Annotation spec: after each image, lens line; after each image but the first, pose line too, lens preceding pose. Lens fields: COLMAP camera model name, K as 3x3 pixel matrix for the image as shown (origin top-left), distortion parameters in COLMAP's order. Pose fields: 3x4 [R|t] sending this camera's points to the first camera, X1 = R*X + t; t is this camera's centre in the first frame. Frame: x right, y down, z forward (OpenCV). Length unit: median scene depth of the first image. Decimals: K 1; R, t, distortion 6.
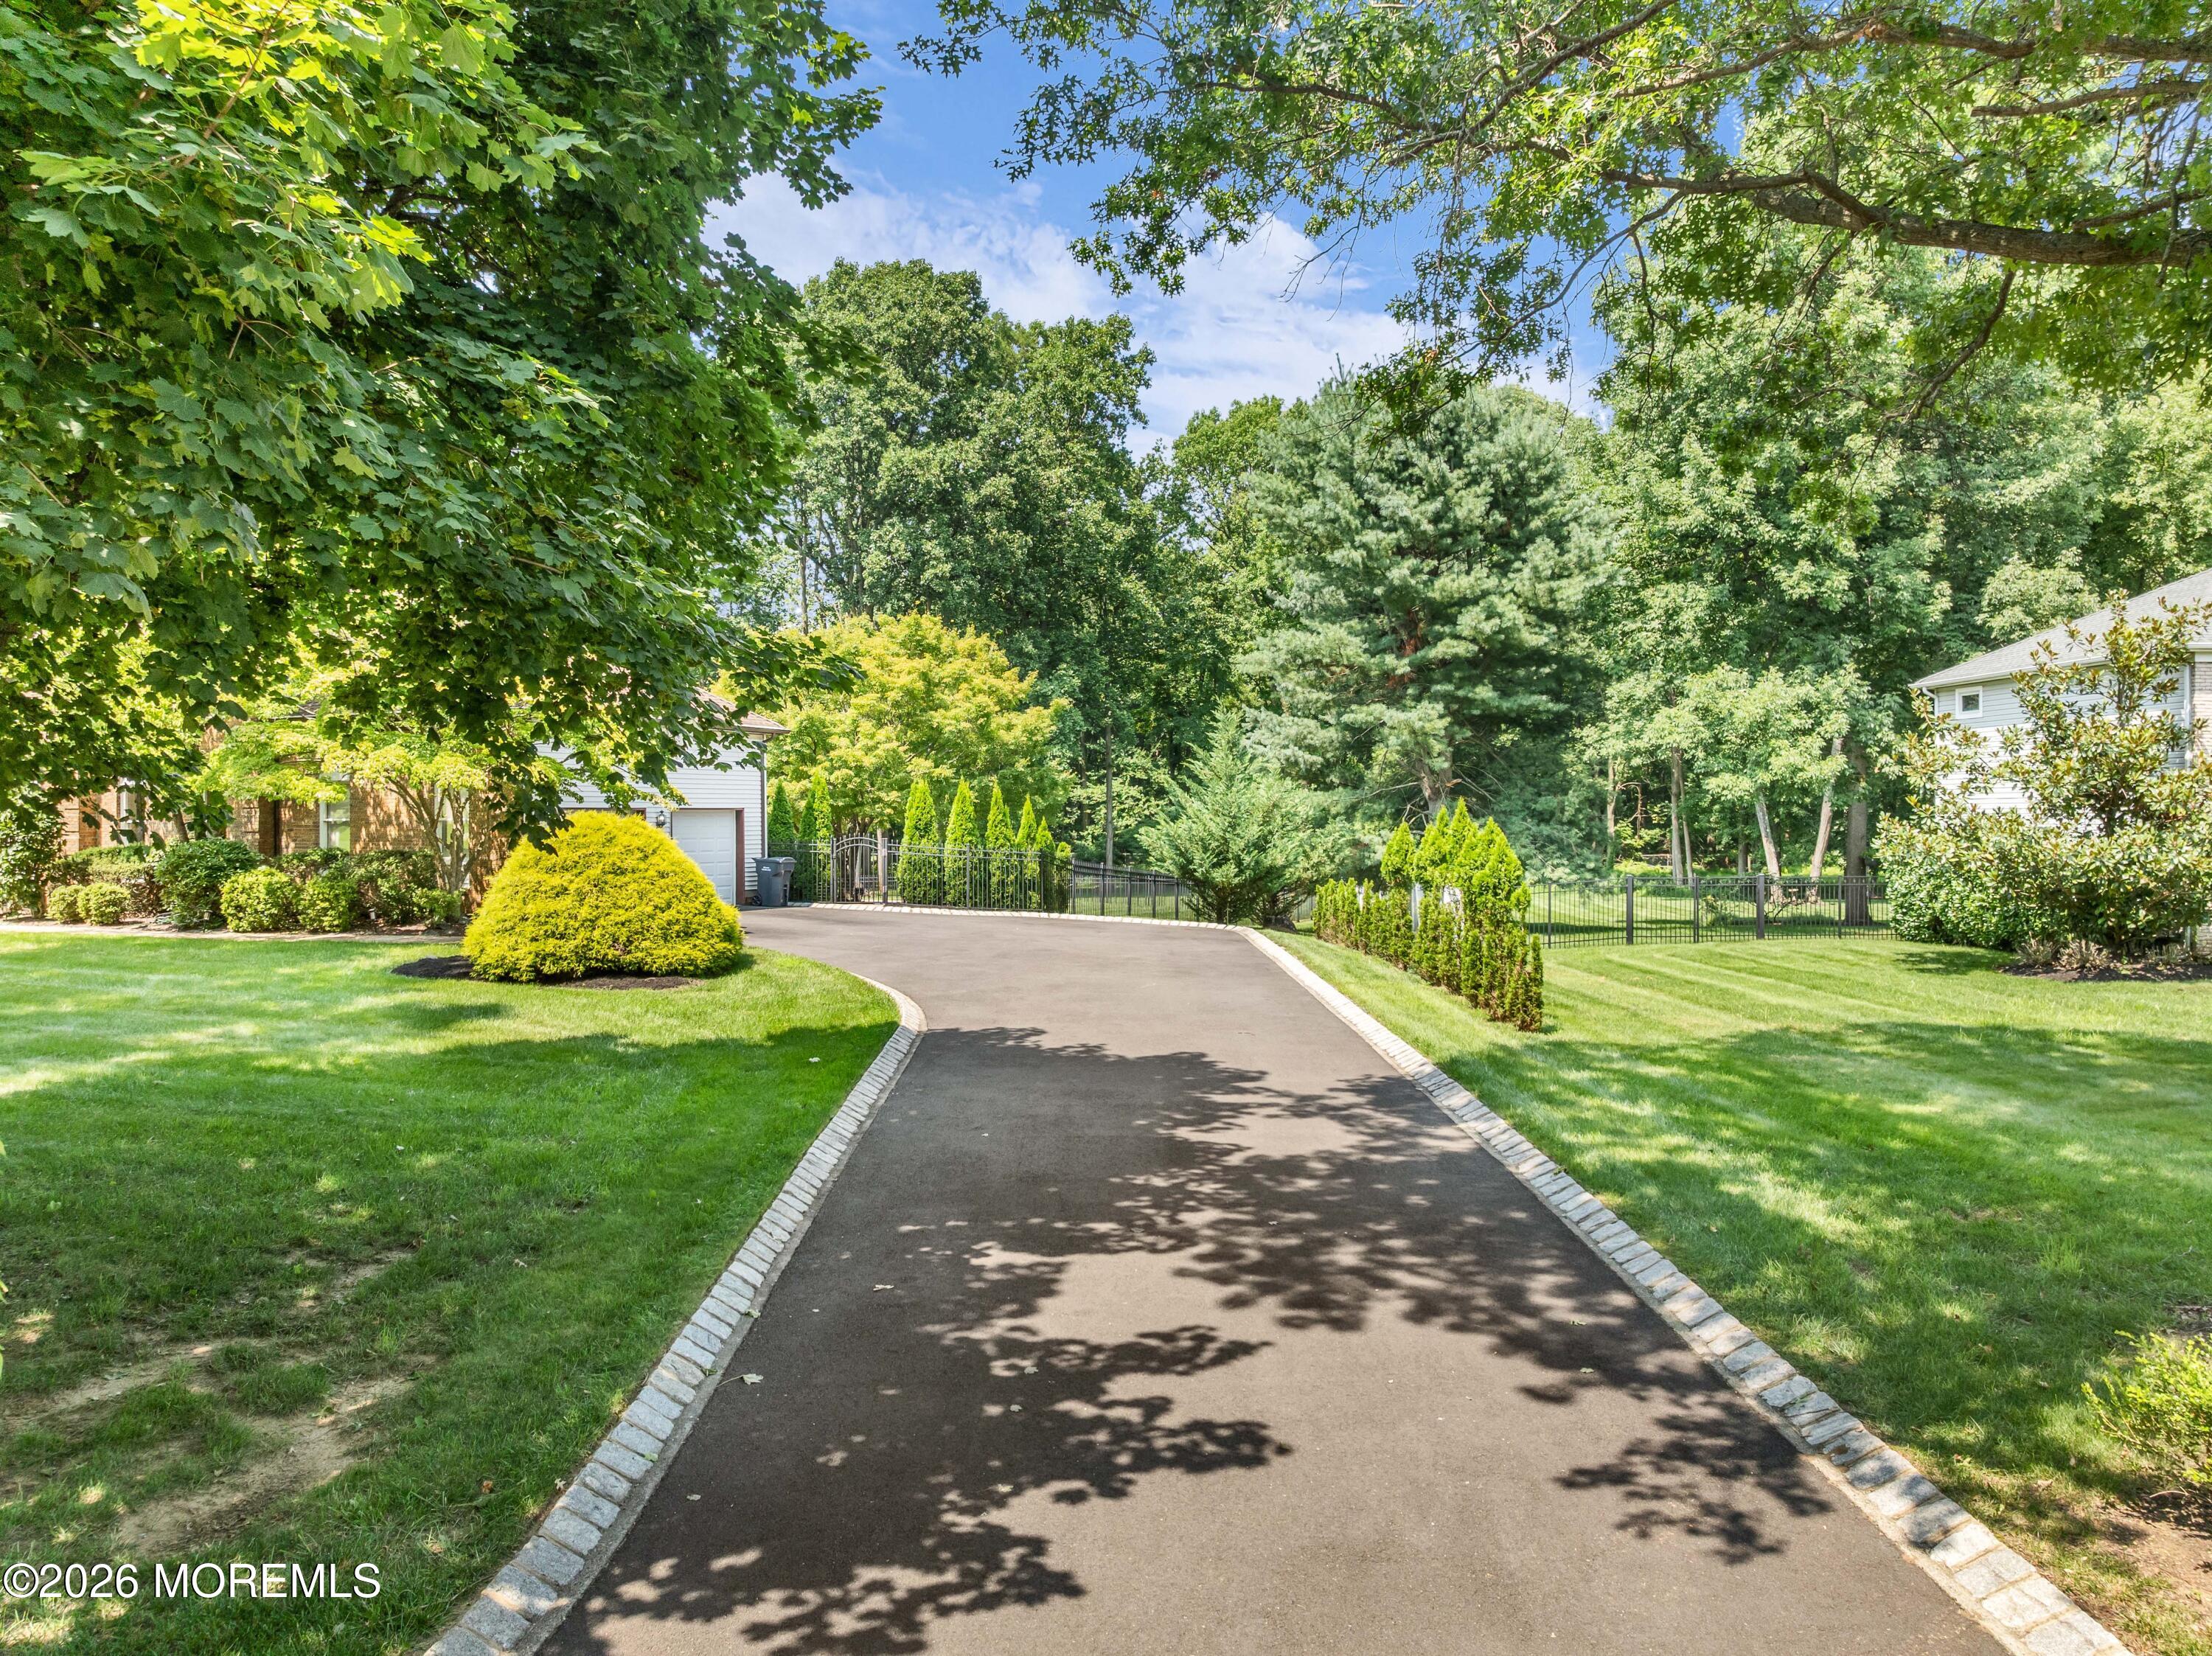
lens RADIAL K [[1609.7, 0, 1103.6], [0, 1609.7, 802.4], [0, 0, 1]] dist [-0.076413, 0.058363]
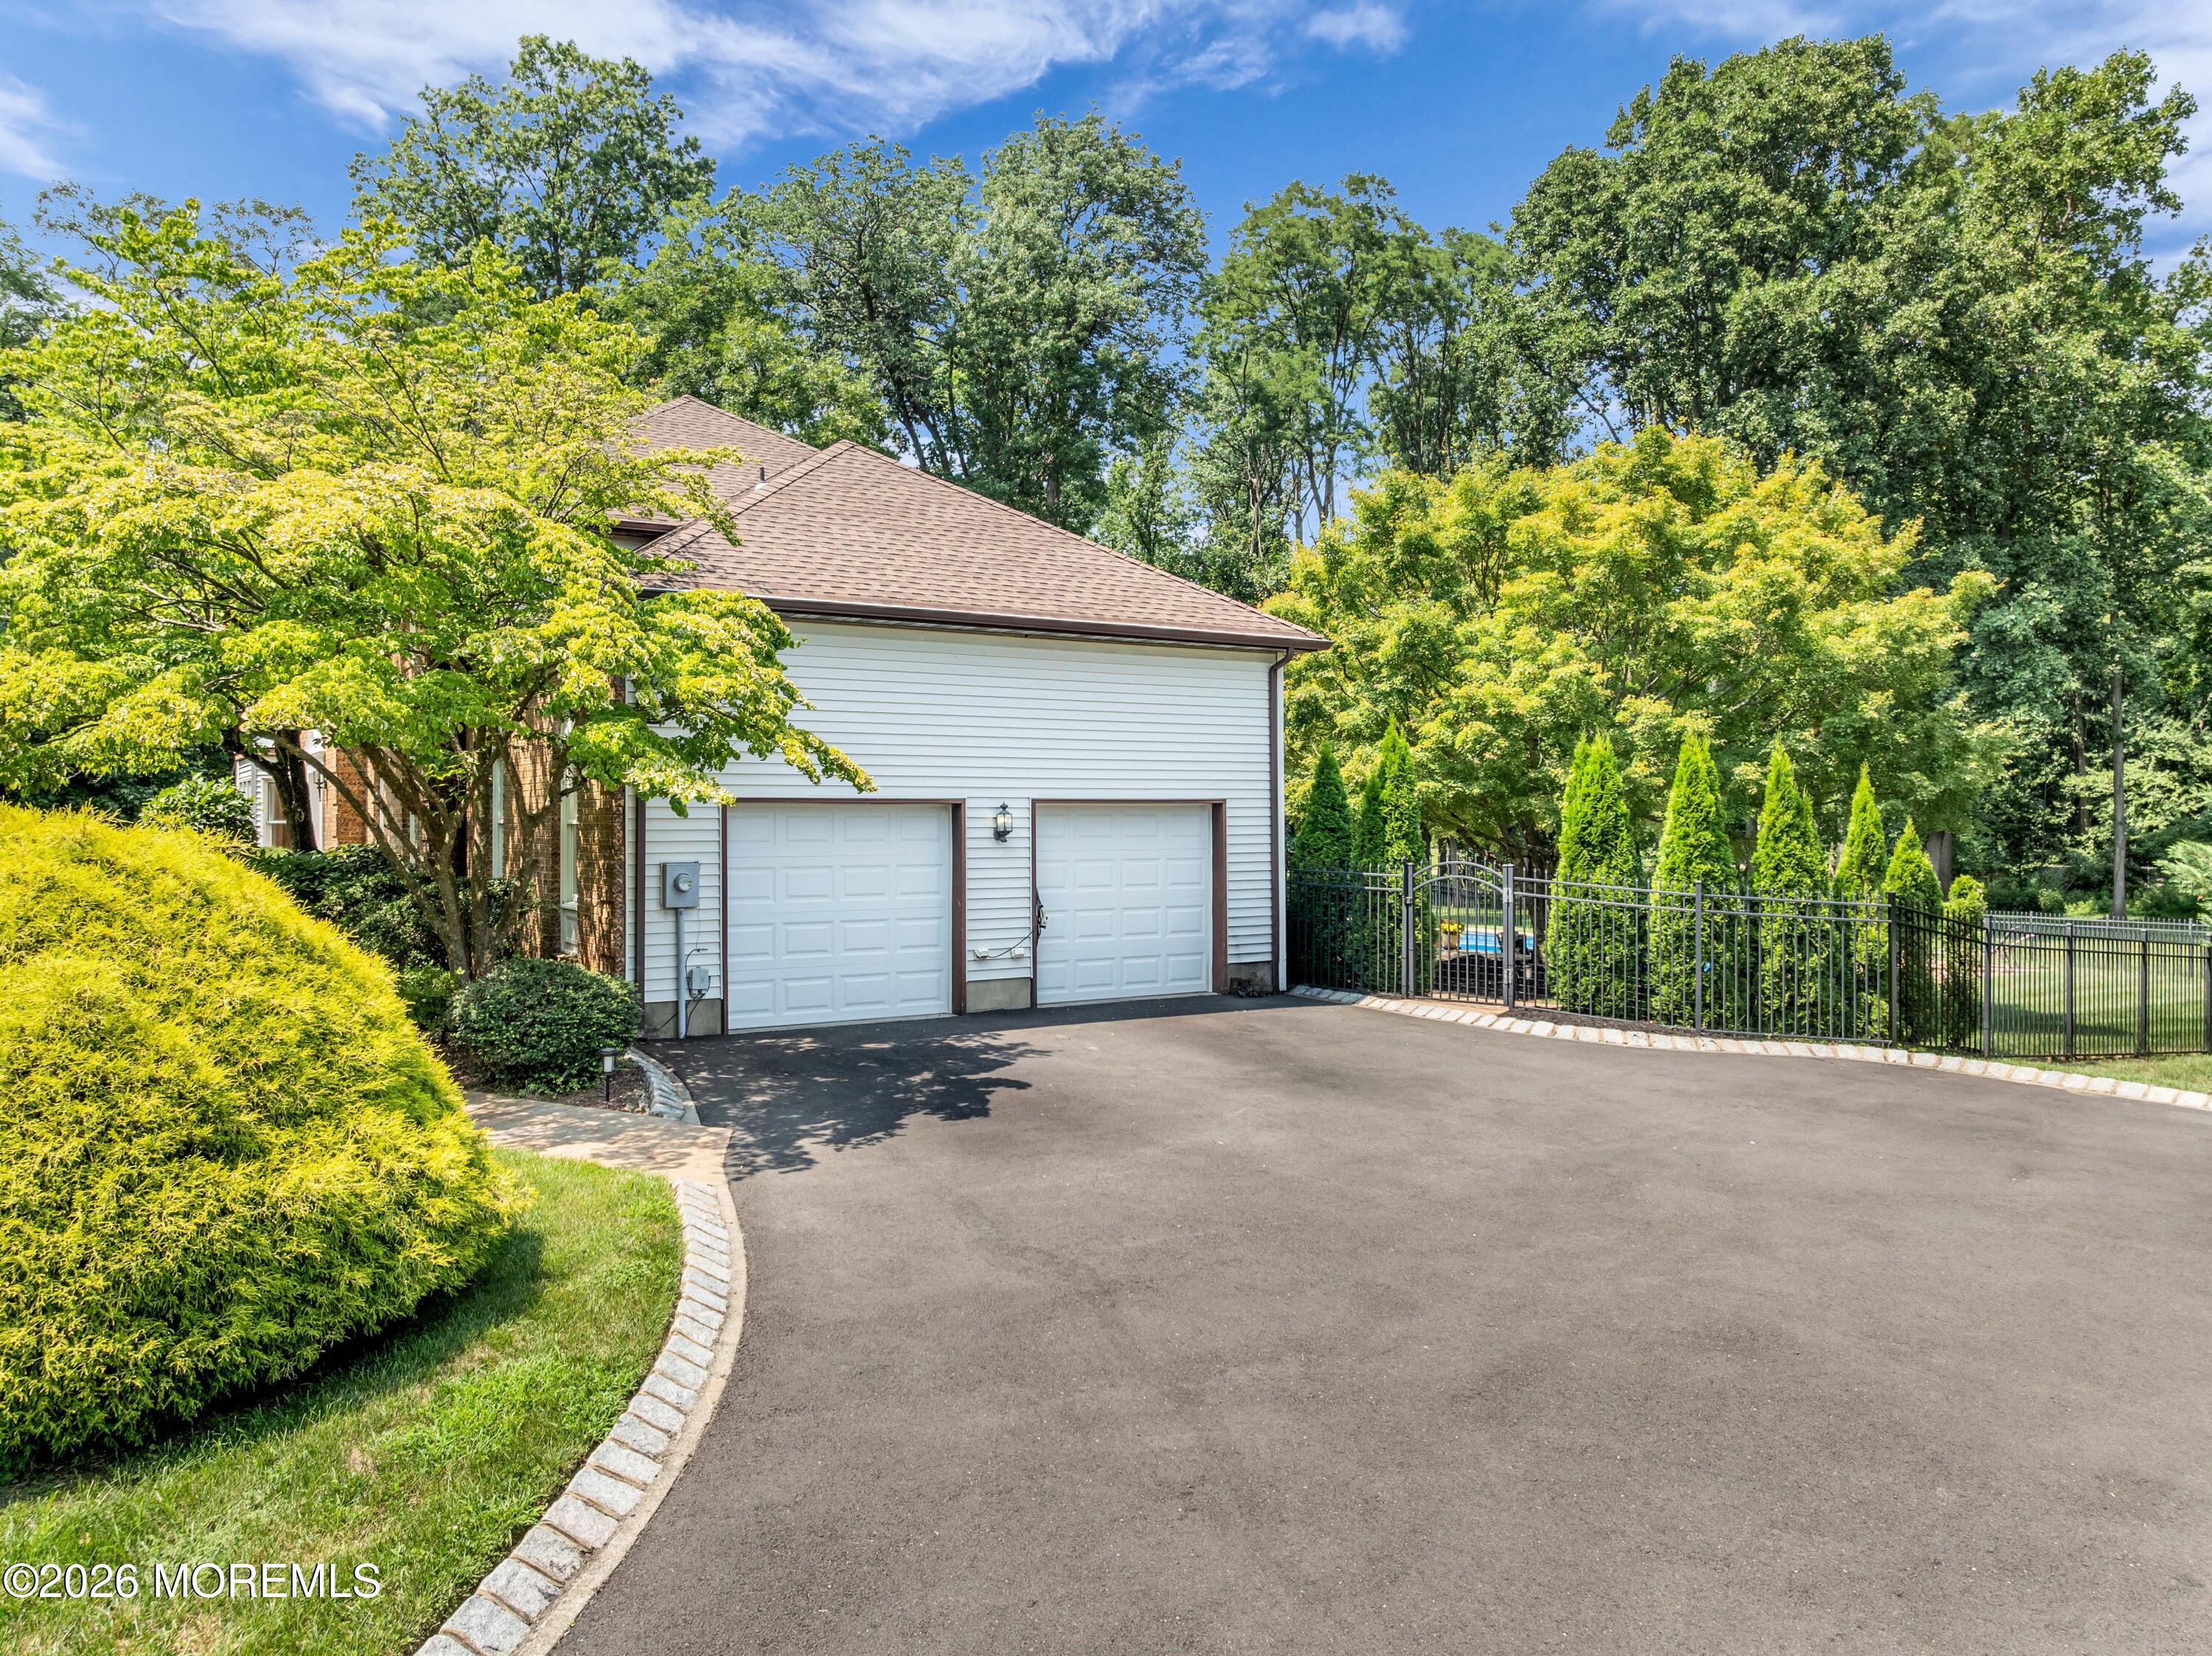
lens RADIAL K [[1609.7, 0, 1103.6], [0, 1609.7, 802.4], [0, 0, 1]] dist [-0.076413, 0.058363]
pose [[0.839357, -0.006044, -0.543546, 0.006387], [0.006407, 0.999979, -0.001226, 0.002186], [0.543542, -0.002454, 0.839378, 0.271972]]
